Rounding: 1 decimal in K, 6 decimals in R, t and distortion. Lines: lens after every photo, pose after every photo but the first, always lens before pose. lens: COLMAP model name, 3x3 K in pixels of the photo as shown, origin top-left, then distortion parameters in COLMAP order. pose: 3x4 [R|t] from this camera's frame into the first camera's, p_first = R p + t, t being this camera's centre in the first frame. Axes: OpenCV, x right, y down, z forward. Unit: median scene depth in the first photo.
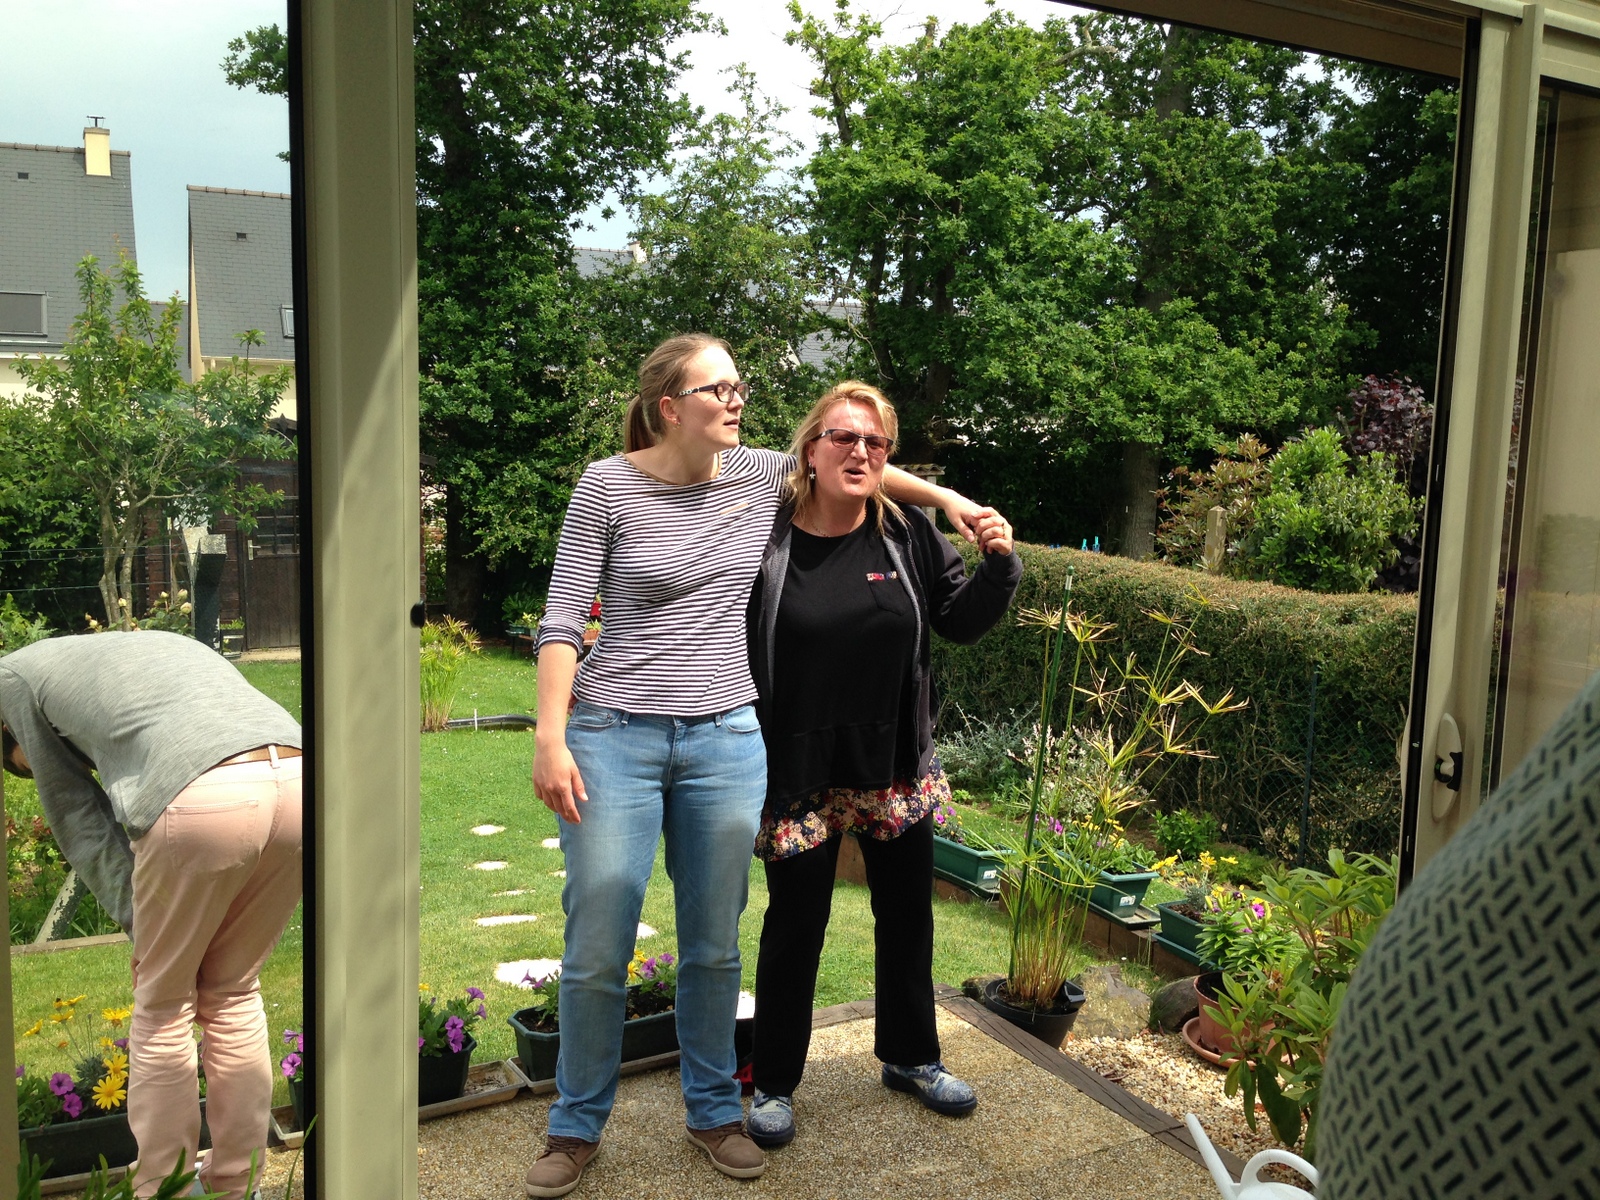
lens RADIAL K [[1487.6, 0, 800.0], [0, 1487.6, 600.0], [0, 0, 1]] dist [0.108698, -0.161374]
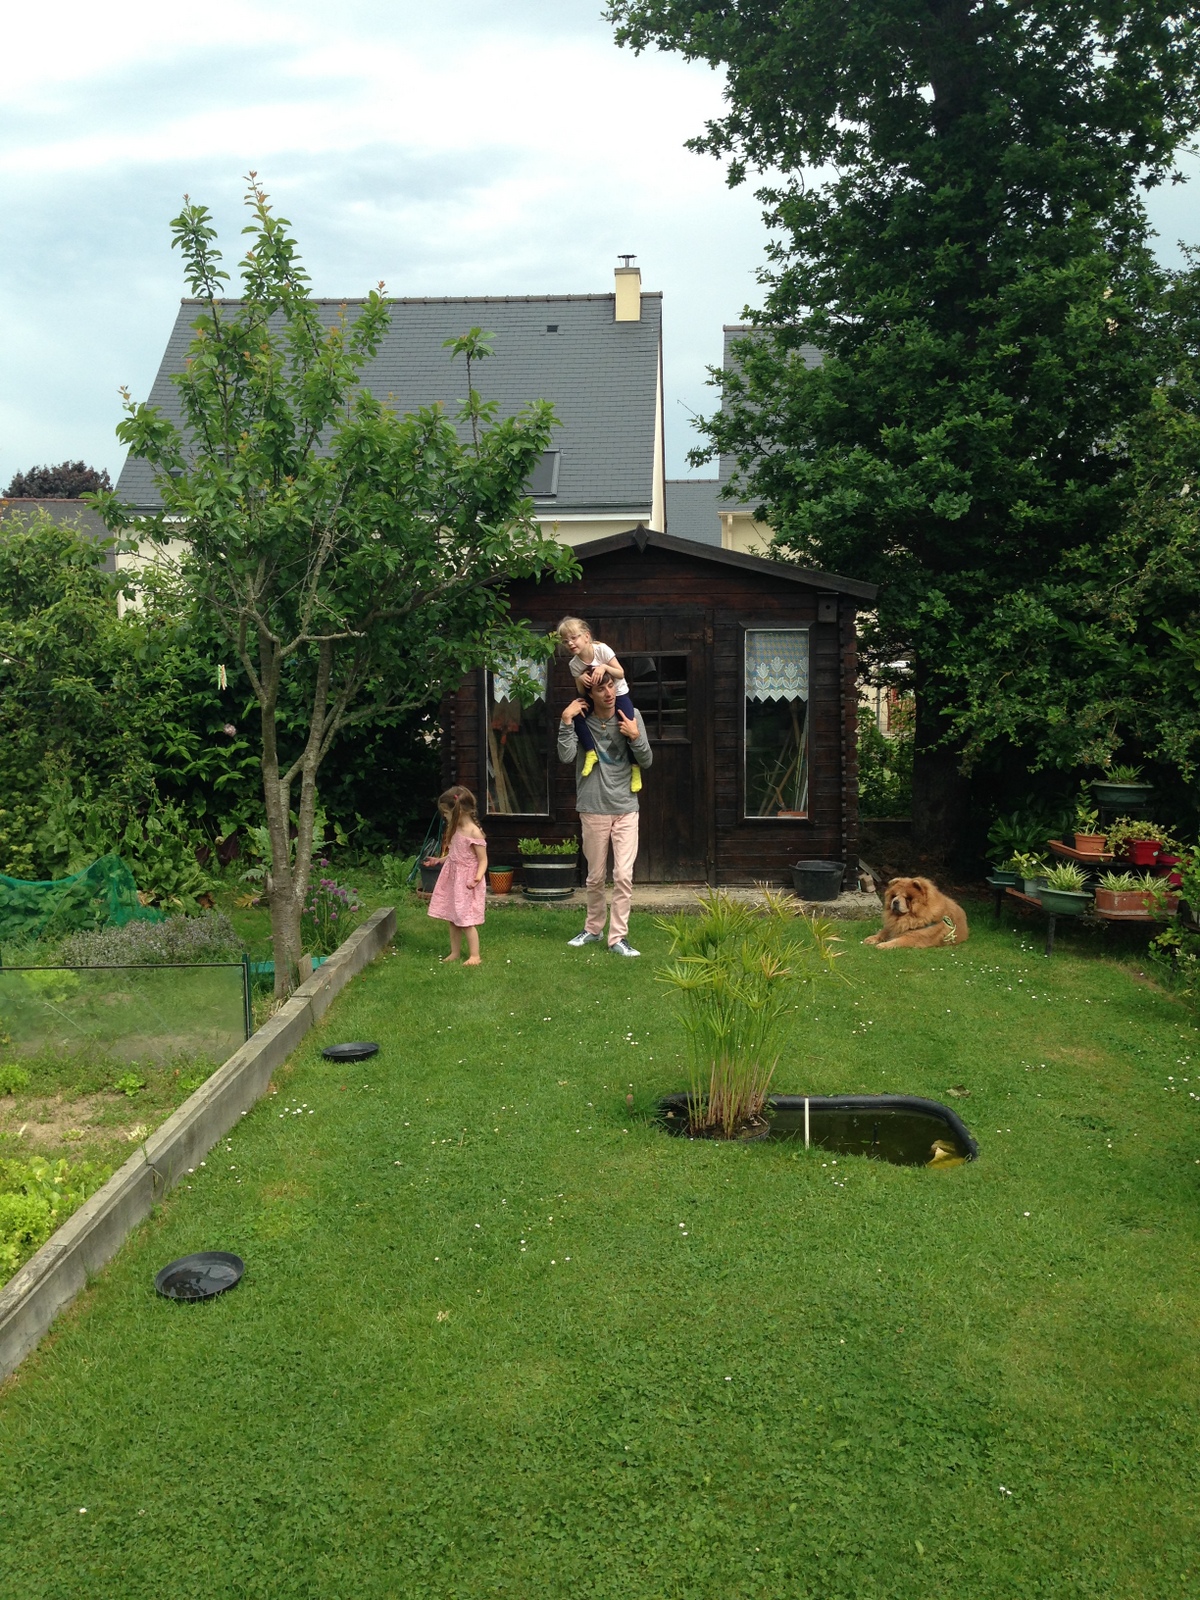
lens RADIAL K [[1475.0, 0, 576.0], [0, 1475.0, 797.8], [0, 0, 1]] dist [0.110312, -0.221136]
pose [[0.859295, 0.041582, -0.509788, -0.038158], [-0.036970, 0.999132, 0.019180, -0.016340], [0.510143, 0.002366, 0.860086, 0.416178]]
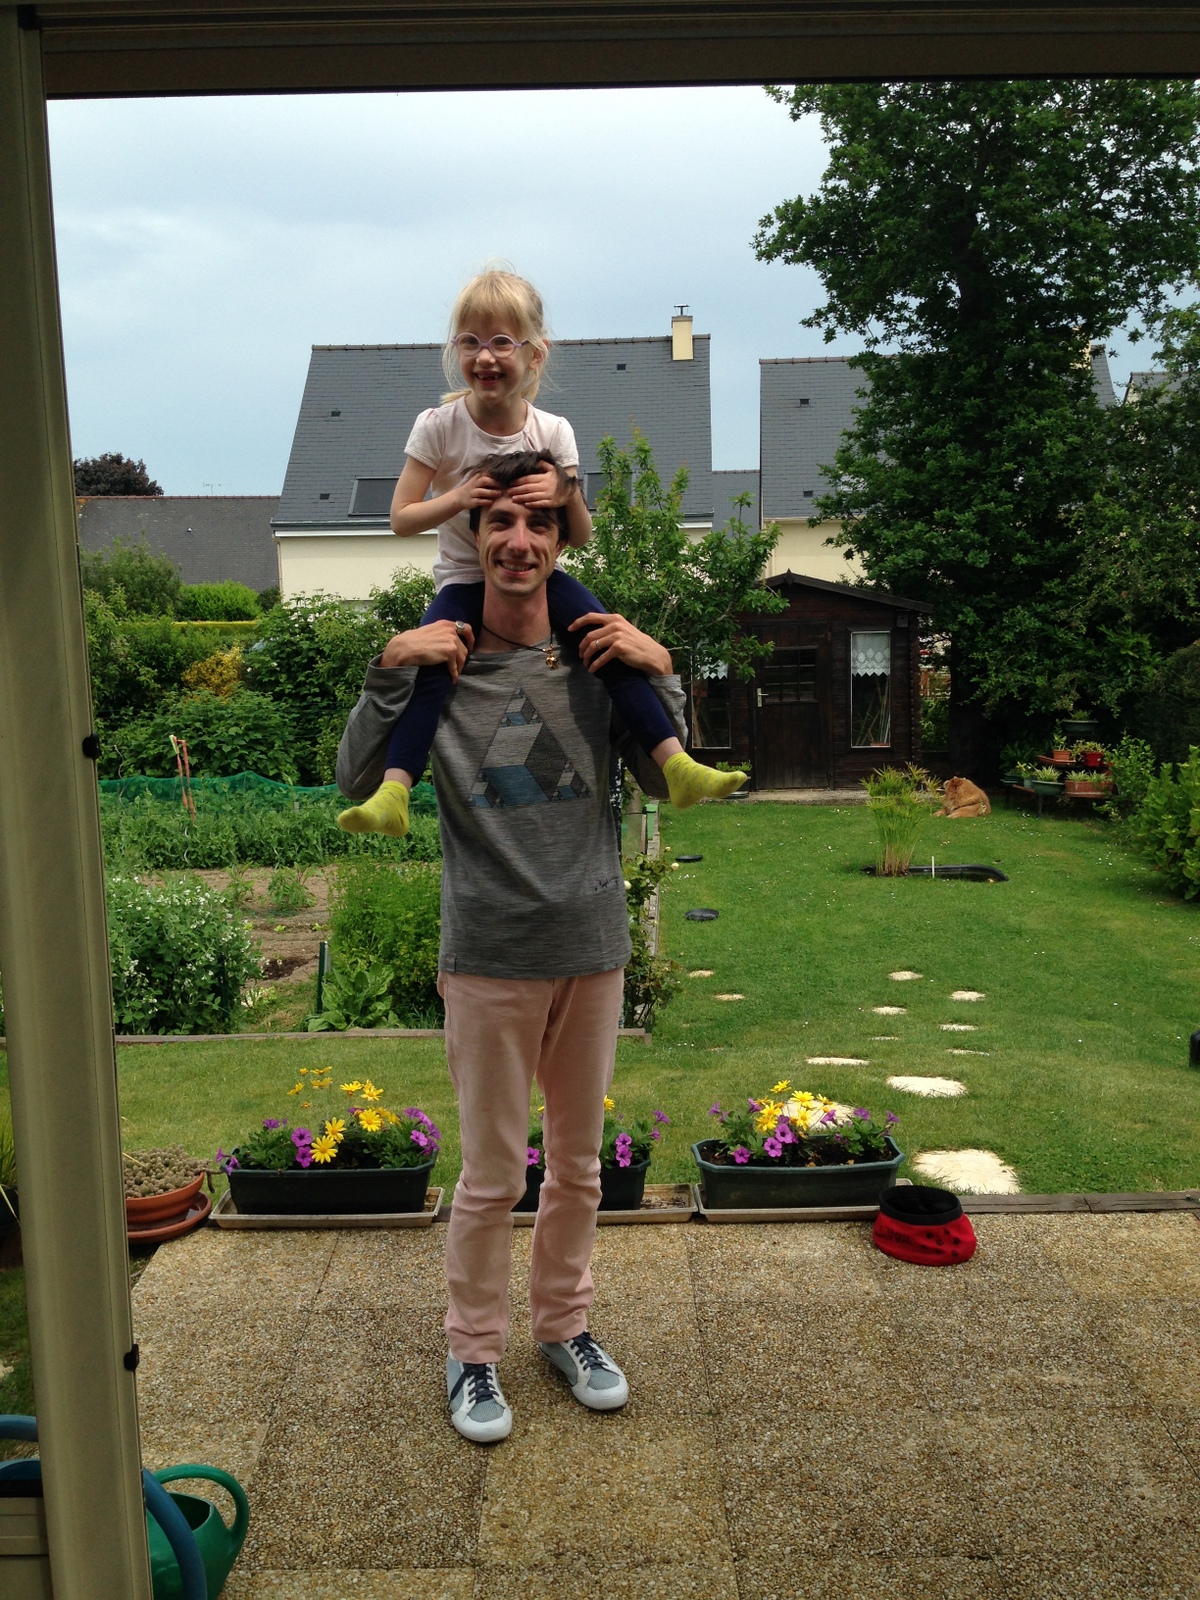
lens RADIAL K [[1475.0, 0, 576.0], [0, 1475.0, 797.8], [0, 0, 1]] dist [0.110312, -0.221136]
pose [[0.864784, 0.035021, -0.500922, 0.052365], [-0.018029, 0.999087, 0.038725, -0.000361], [0.501821, -0.024458, 0.864626, 0.015918]]
